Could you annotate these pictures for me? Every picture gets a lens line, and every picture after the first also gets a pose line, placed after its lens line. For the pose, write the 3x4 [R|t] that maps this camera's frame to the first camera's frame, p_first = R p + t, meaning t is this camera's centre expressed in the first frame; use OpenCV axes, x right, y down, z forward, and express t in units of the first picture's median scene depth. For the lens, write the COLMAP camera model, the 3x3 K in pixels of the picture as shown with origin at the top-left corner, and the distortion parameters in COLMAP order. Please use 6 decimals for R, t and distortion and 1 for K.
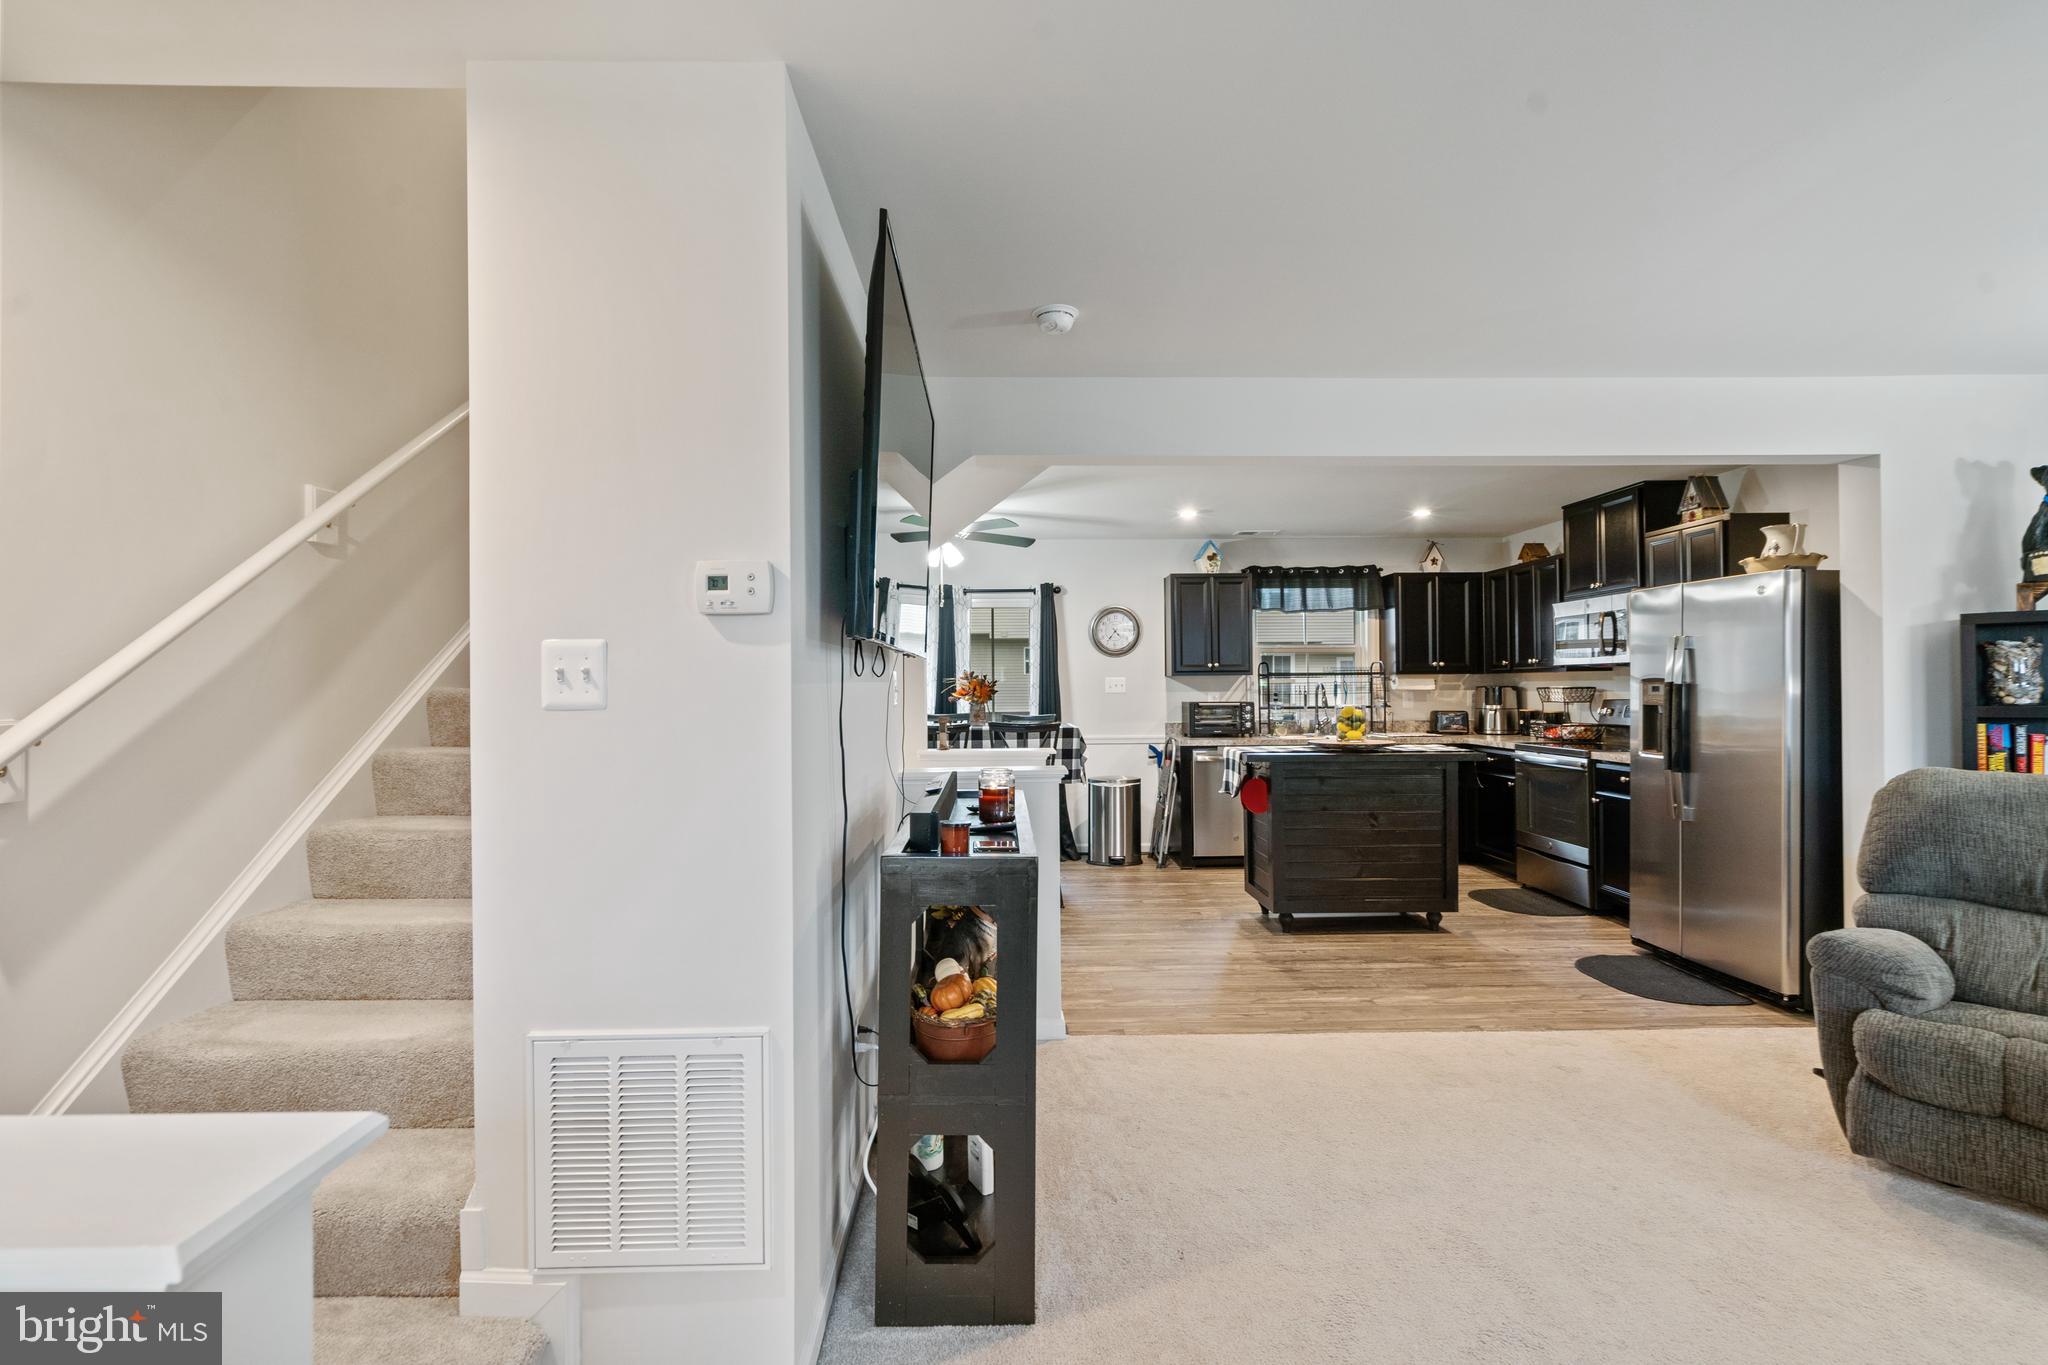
lens RADIAL K [[946.3, 0, 1019.1], [0, 946.3, 680.4], [0, 0, 1]] dist [0.000416, -0.000096]
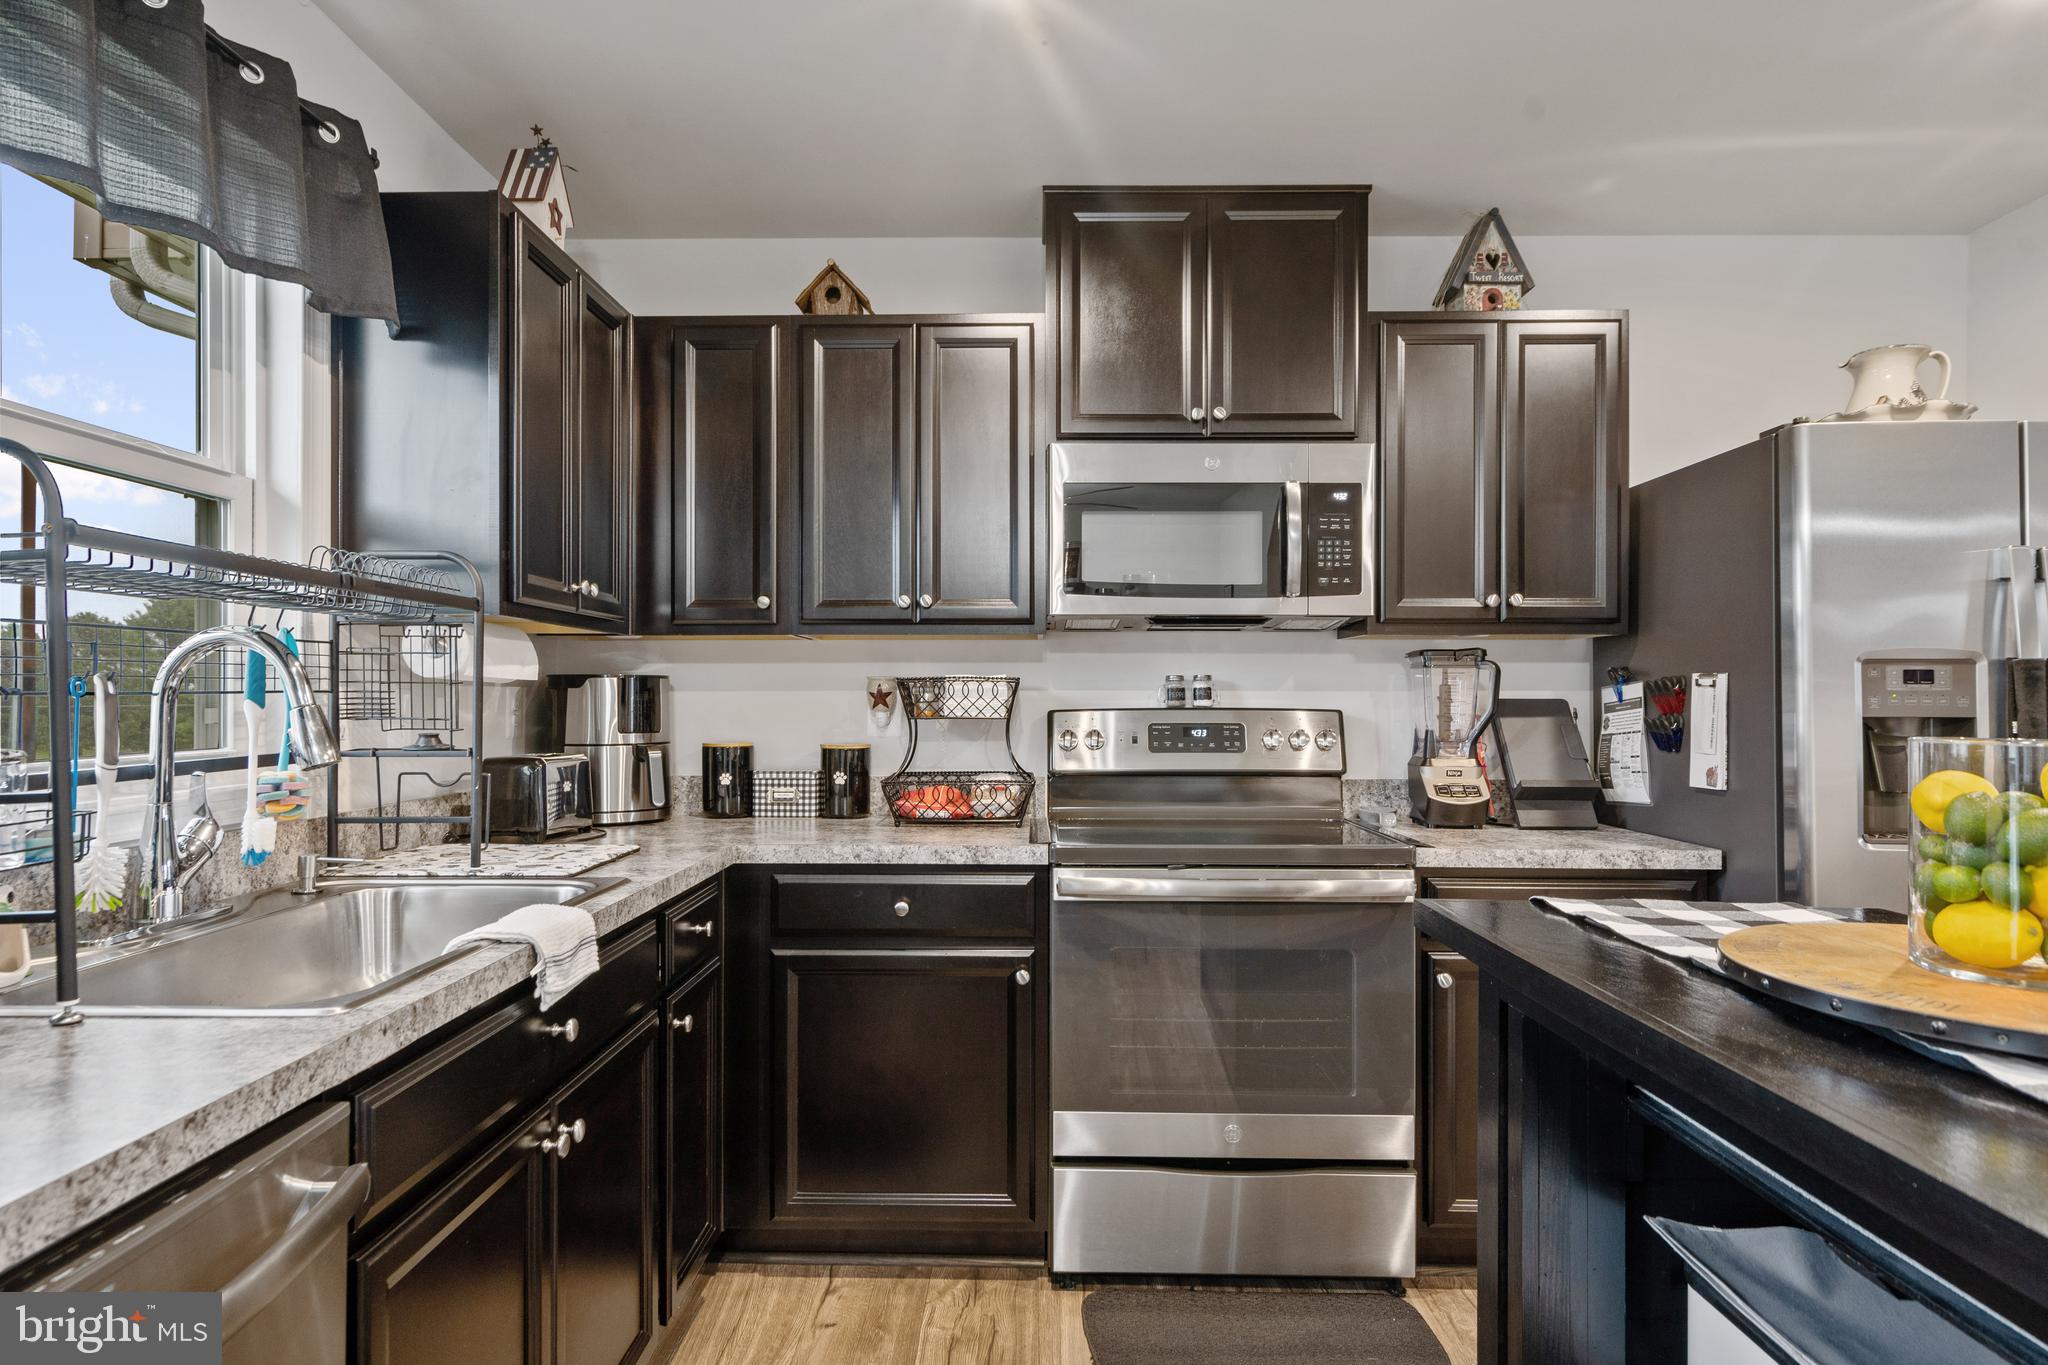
lens RADIAL K [[1161.2, 0, 1016.4], [0, 1161.2, 687.2], [0, 0, 1]] dist [0.001291, 0.000741]
pose [[0.037209, 0.014421, 0.999203, 0.110420], [-0.009540, 0.999855, -0.014076, 0.015320], [-0.999262, -0.009008, 0.037341, 0.872743]]
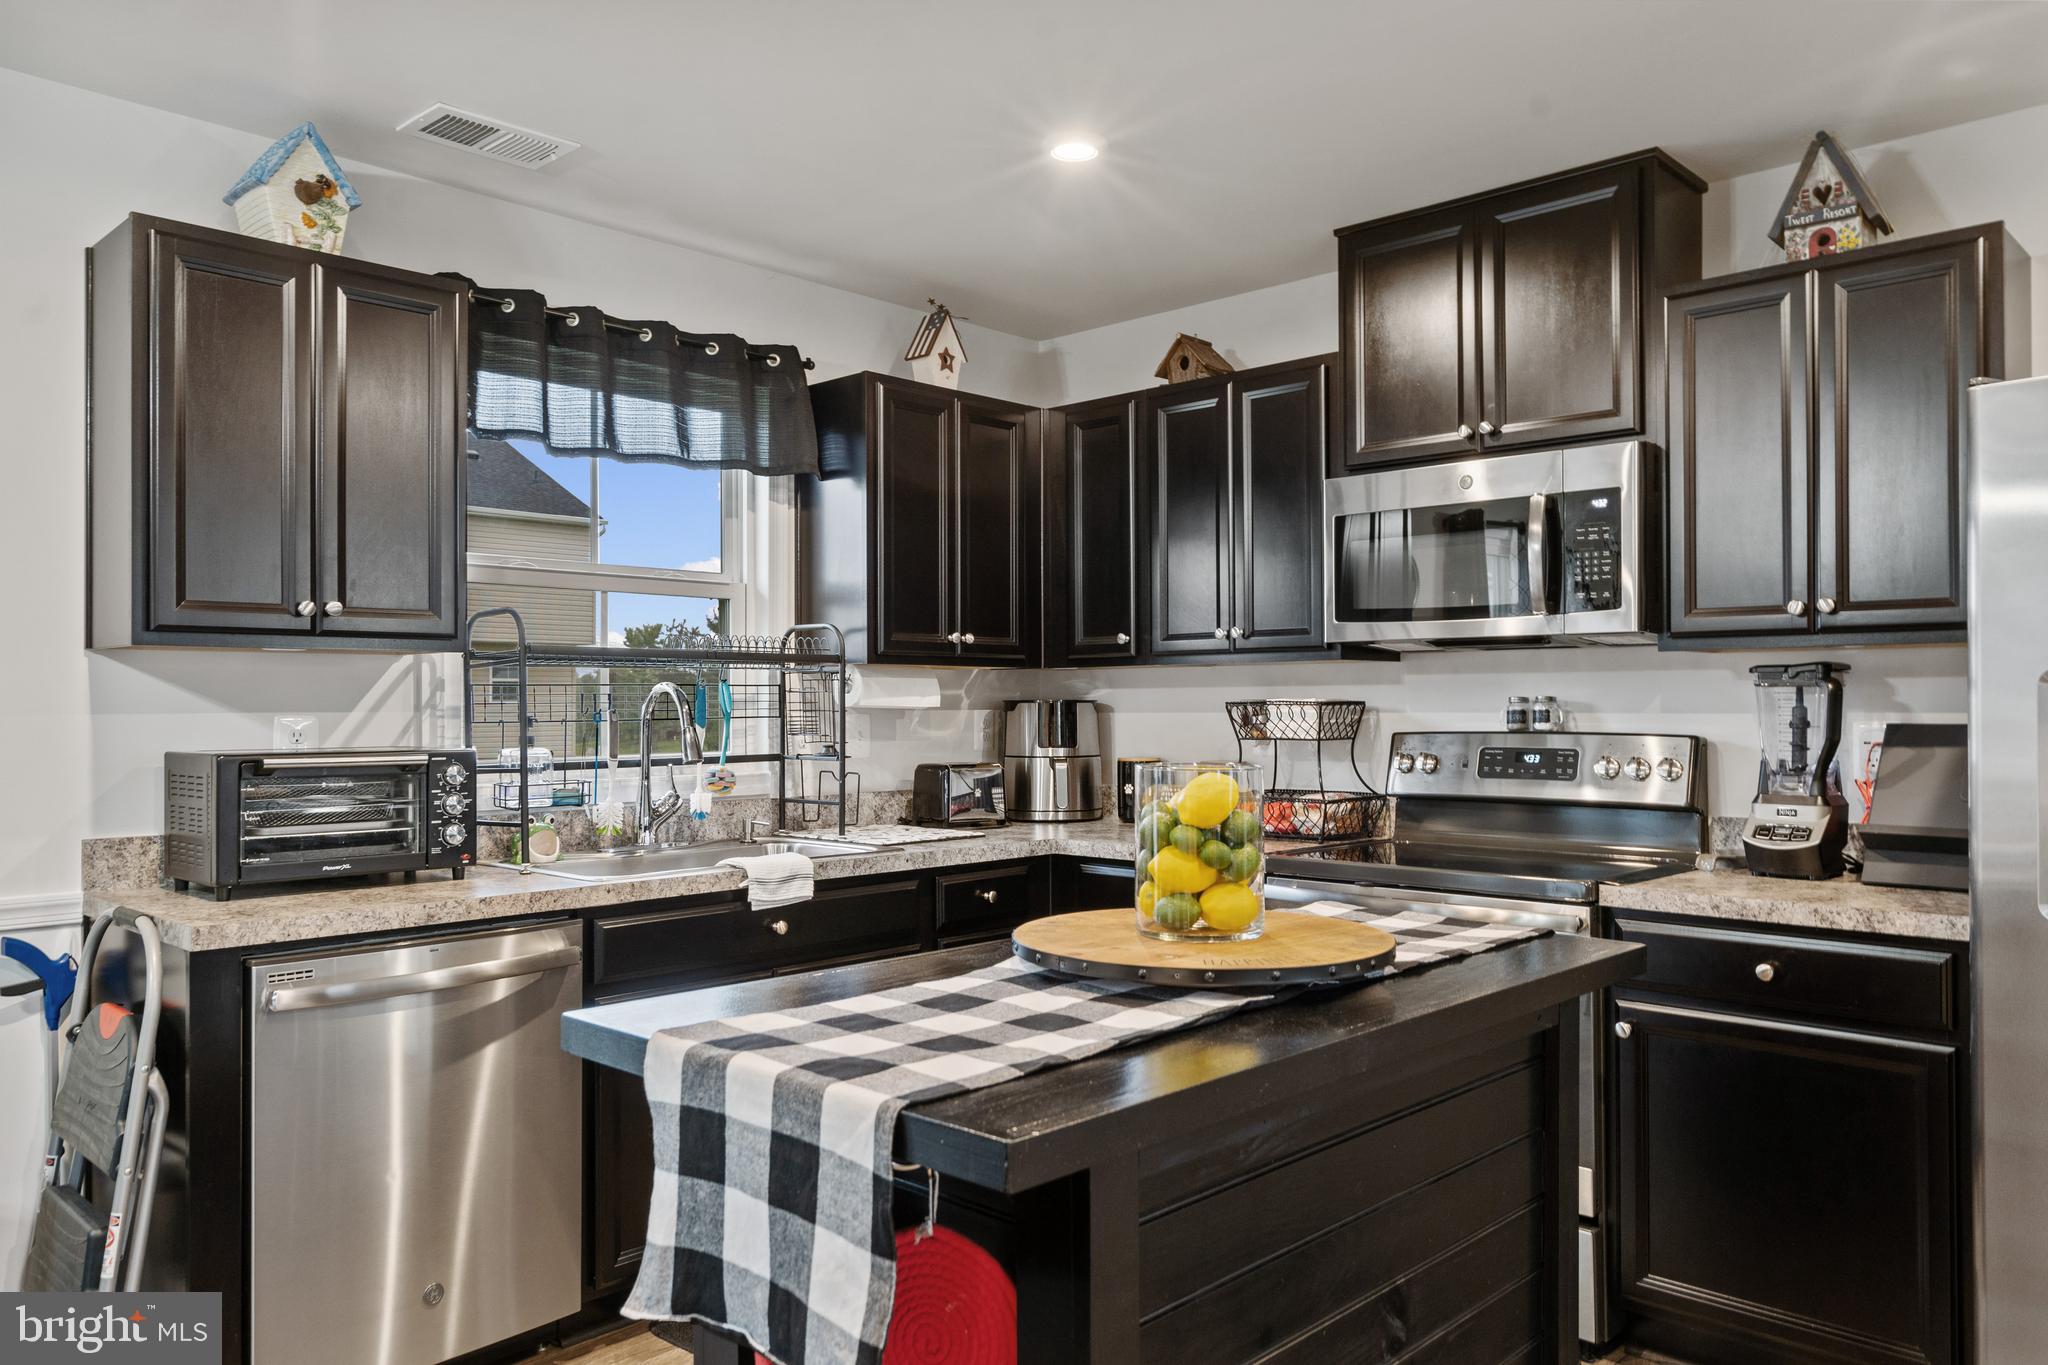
lens RADIAL K [[1453.0, 0, 1023.5], [0, 1453.0, 693.9], [0, 0, 1]] dist [0.008265, 0.002657]
pose [[0.704098, 0.011125, 0.710016, 0.060533], [-0.008132, 0.999938, -0.007603, 0.008532], [-0.710057, -0.000421, 0.704145, 0.593628]]
